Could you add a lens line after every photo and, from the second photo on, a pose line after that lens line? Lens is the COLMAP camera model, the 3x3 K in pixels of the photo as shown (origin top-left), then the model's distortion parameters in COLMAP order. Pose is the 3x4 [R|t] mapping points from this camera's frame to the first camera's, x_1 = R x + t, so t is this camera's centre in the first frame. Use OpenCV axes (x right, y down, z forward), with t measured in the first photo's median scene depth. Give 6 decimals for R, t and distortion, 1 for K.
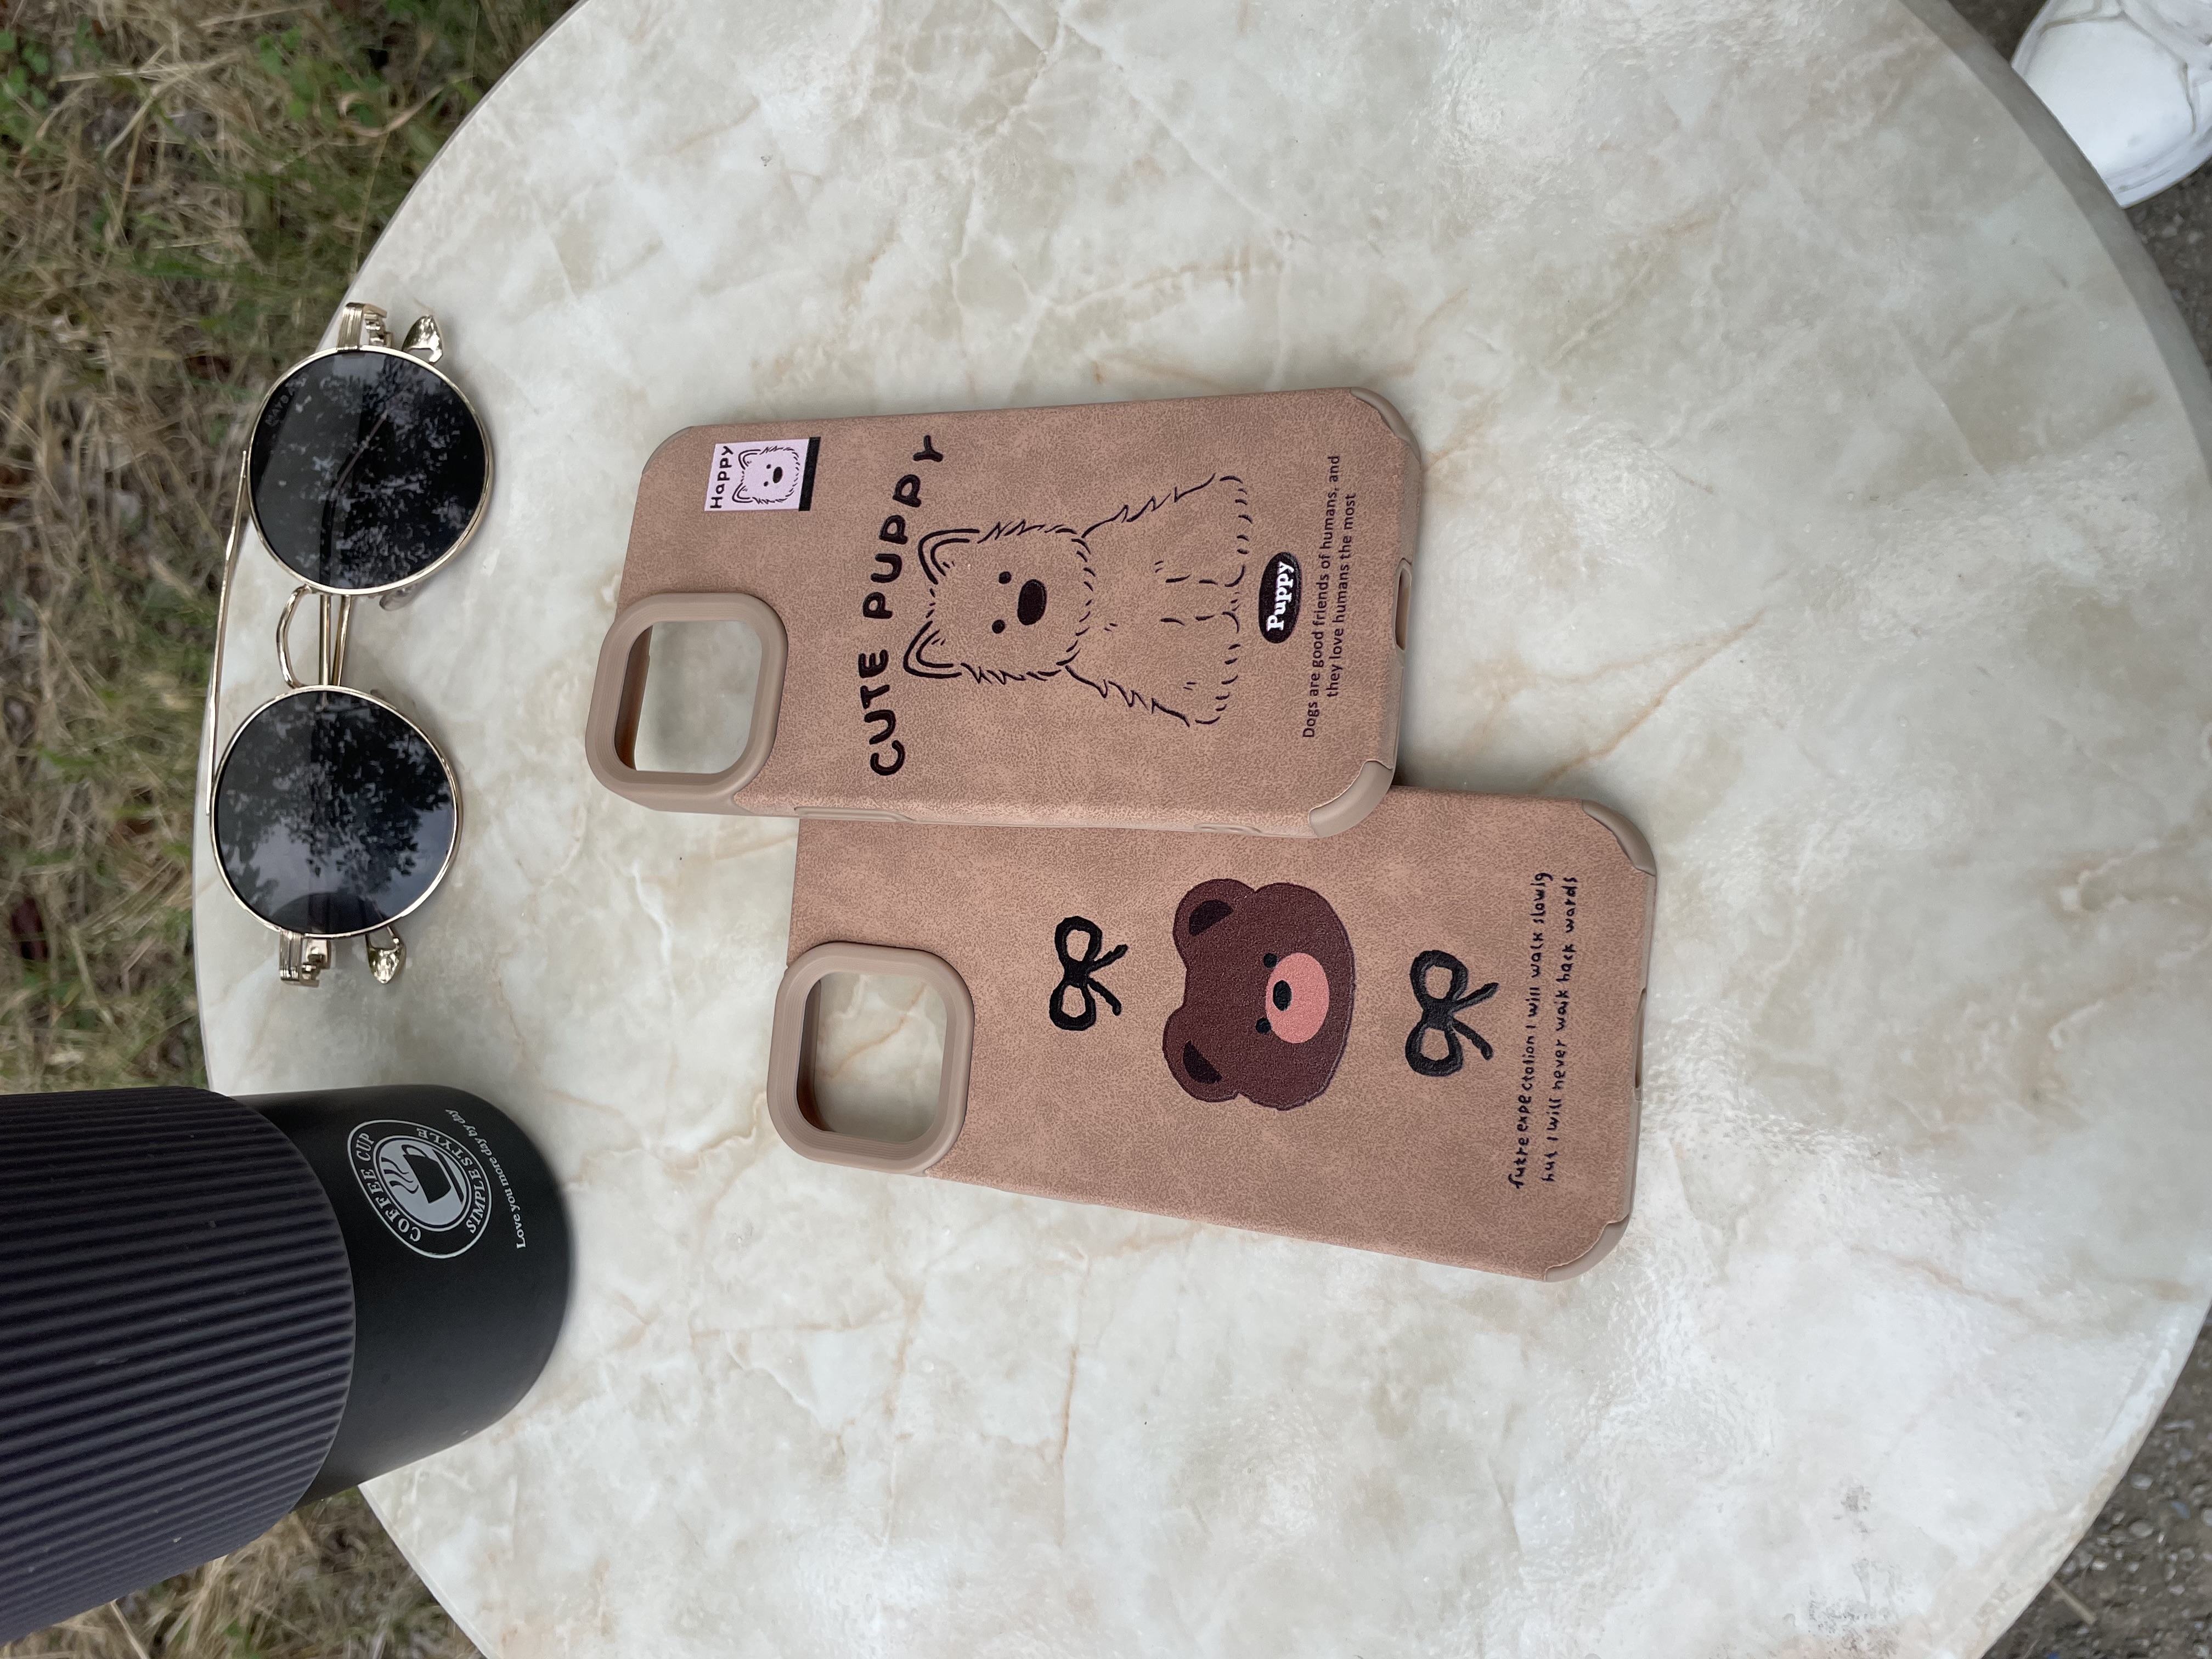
lens RADIAL K [[1681.3, 0, 1103.4], [0, 1681.3, 817.7], [0, 0, 1]] dist [0.089181, -0.128419]
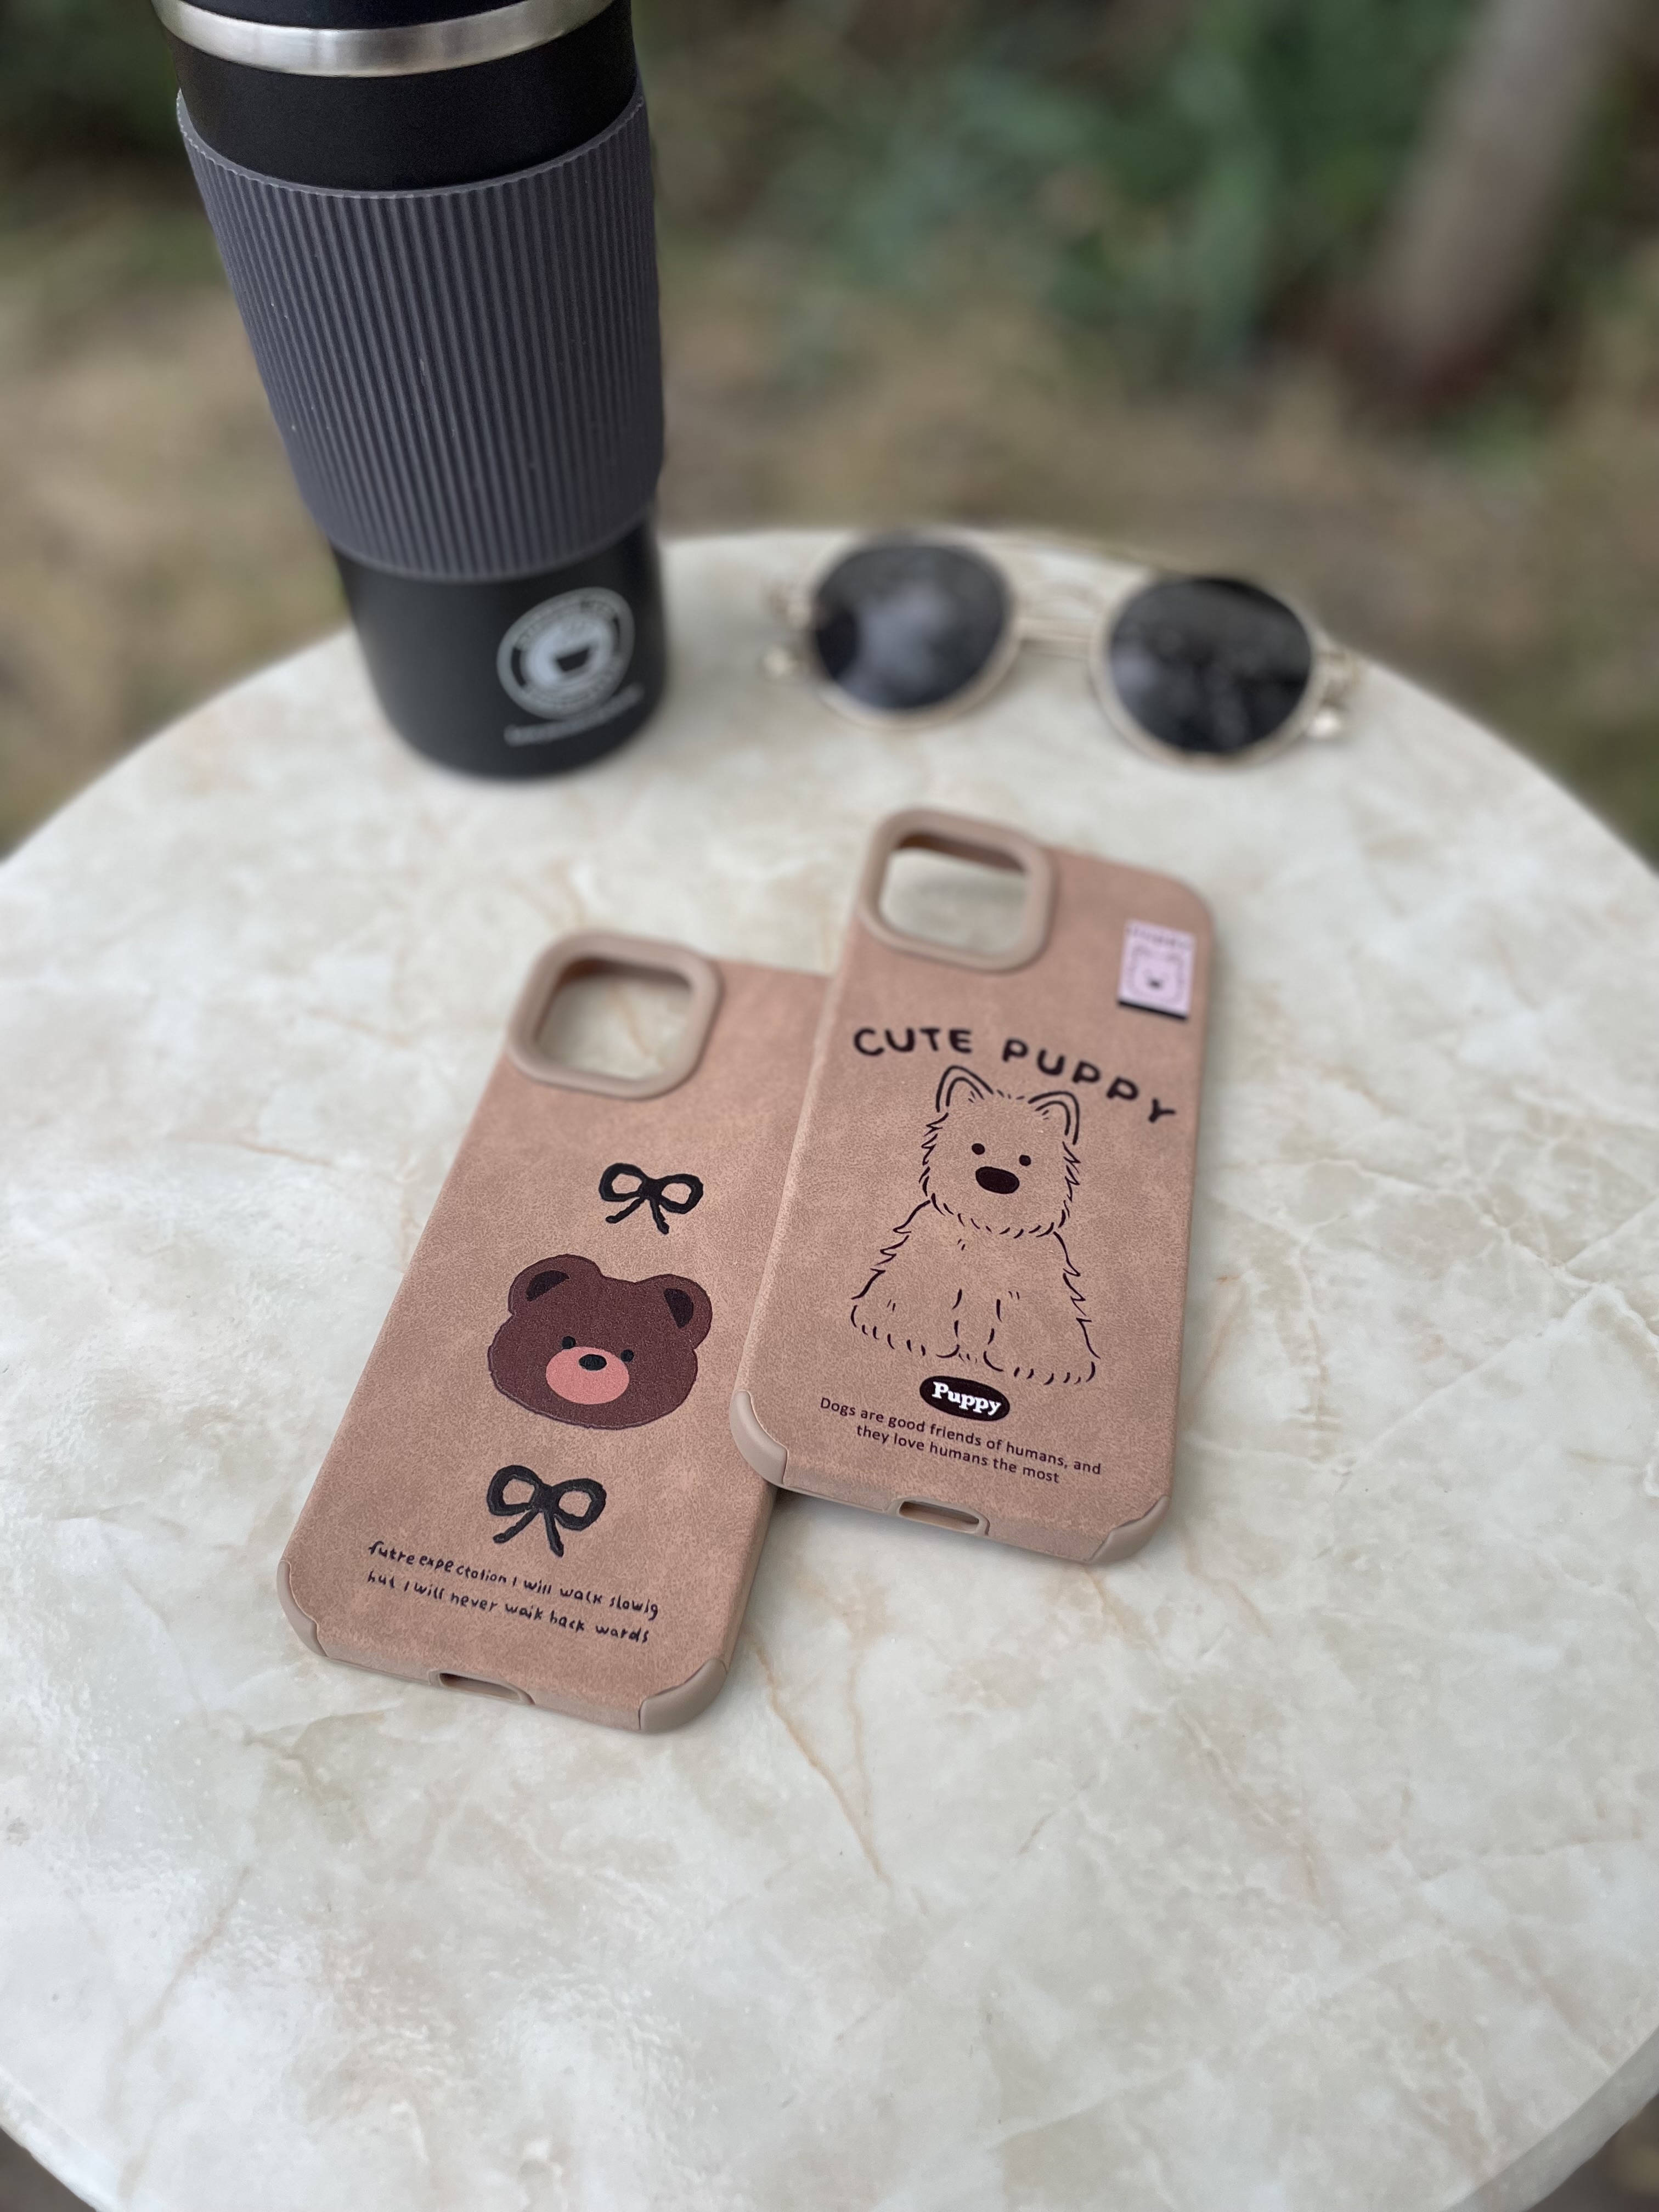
lens RADIAL K [[1681.3, 0, 829.5], [0, 1681.3, 1106.0], [0, 0, 1]] dist [0.089181, -0.128419]
pose [[-0.116207, 0.963602, -0.240764, 0.182468], [-0.985883, -0.082488, 0.145706, -0.176886], [0.120542, 0.254297, 0.959585, -0.042965]]
